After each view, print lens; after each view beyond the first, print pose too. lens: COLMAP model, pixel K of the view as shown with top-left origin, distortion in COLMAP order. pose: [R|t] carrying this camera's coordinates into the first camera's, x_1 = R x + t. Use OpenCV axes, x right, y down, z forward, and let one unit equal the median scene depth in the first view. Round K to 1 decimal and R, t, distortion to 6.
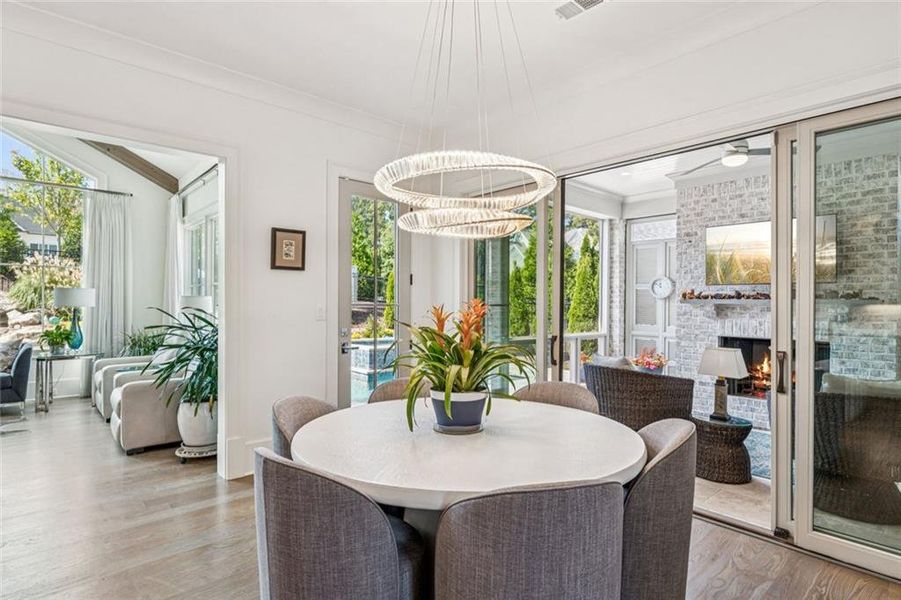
lens RADIAL K [[460.9, 0, 447.7], [0, 460.9, 304.1], [0, 0, 1]] dist [-0.006238, -0.001400]
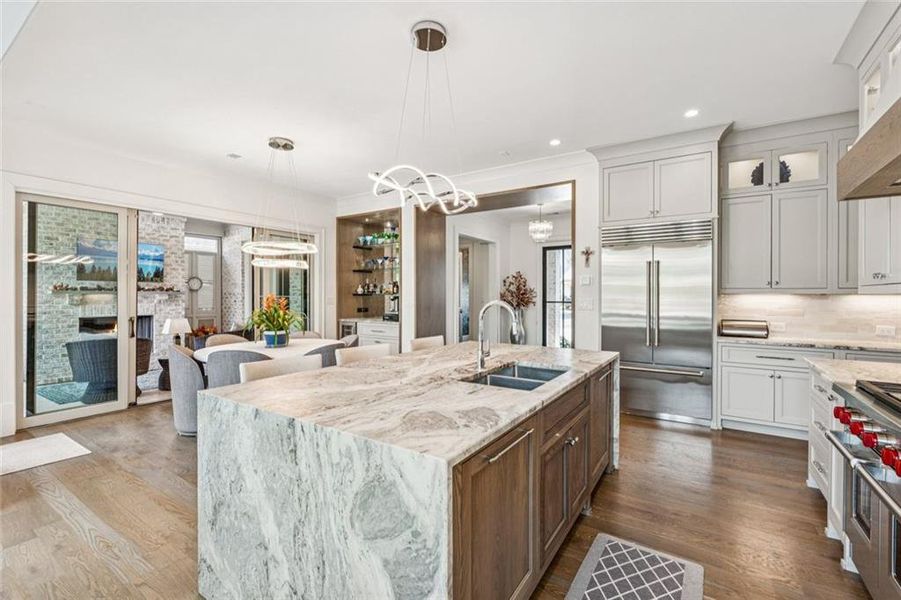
lens RADIAL K [[397.0, 0, 452.9], [0, 397.0, 293.8], [0, 0, 1]] dist [-0.007526, 0.000561]
pose [[-0.264988, -0.005867, 0.964234, -0.833170], [0.000615, 0.999980, 0.006254, -0.008091], [-0.964251, 0.002250, -0.264980, 0.241994]]
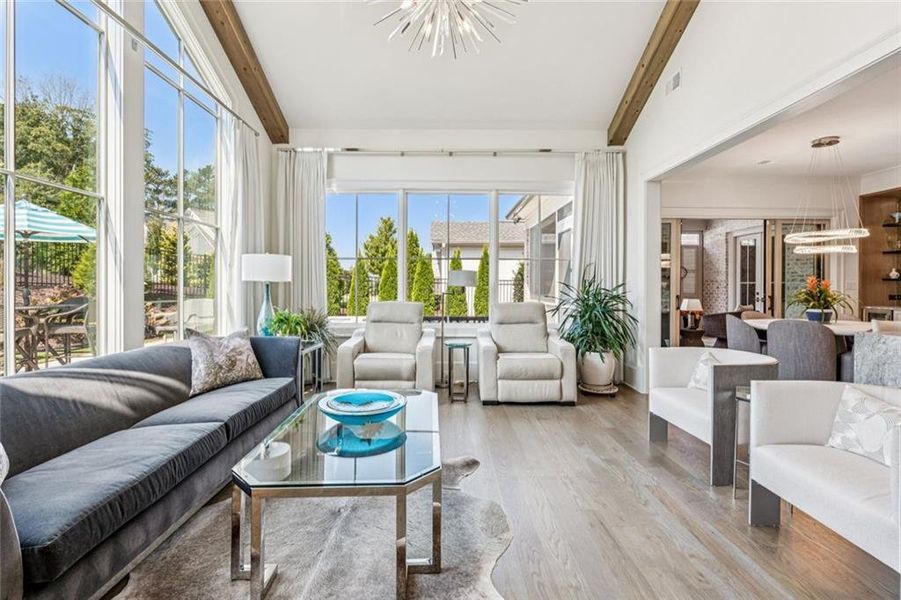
lens RADIAL K [[397.0, 0, 448.9], [0, 397.0, 287.9], [0, 0, 1]] dist [-0.007526, 0.000561]
pose [[0.656065, -0.011761, 0.754613, -1.186264], [0.006310, 0.999929, 0.010099, 0.007669], [-0.754678, -0.001865, 0.656093, 0.413906]]
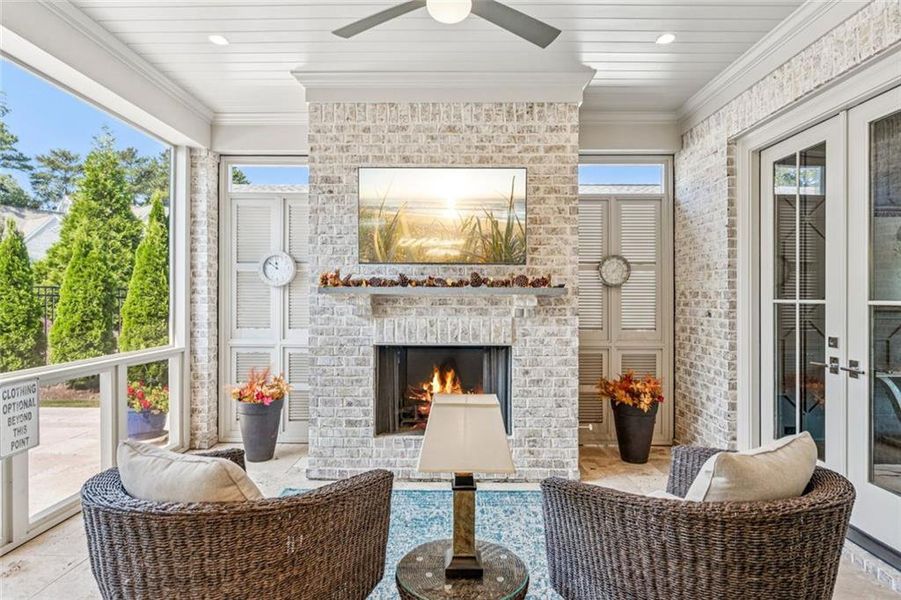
lens RADIAL K [[460.9, 0, 452.6], [0, 460.9, 297.7], [0, 0, 1]] dist [-0.006238, -0.001400]
pose [[0.665642, -0.007751, 0.746231, 0.188000], [0.005459, 0.999970, 0.005517, 0.001259], [-0.746251, 0.000401, 0.665664, 0.497045]]
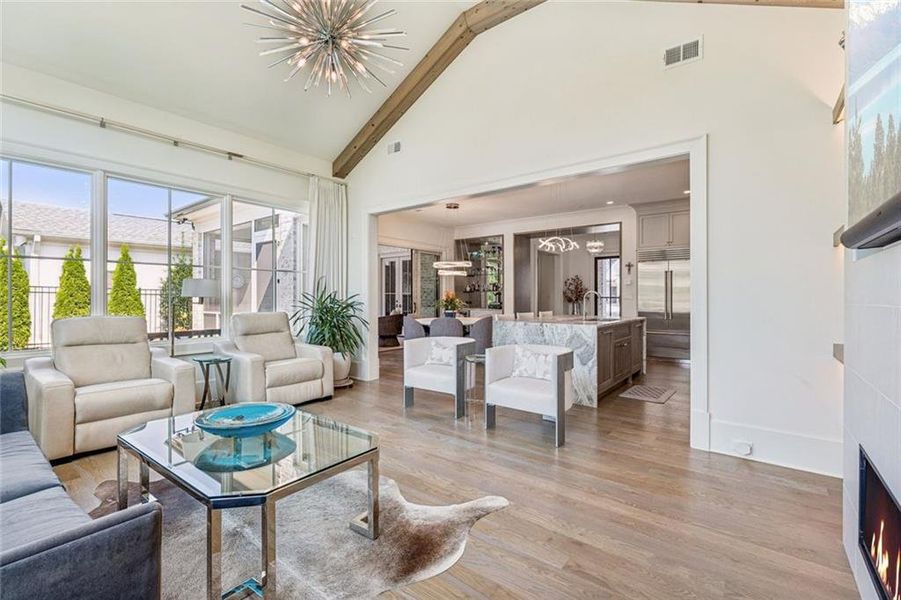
lens RADIAL K [[397.0, 0, 452.2], [0, 397.0, 295.2], [0, 0, 1]] dist [-0.007526, 0.000561]
pose [[-0.178632, -0.006813, 0.983892, -1.361943], [0.001606, 0.999973, 0.007216, 0.004950], [-0.983915, 0.002869, -0.178616, 0.608557]]
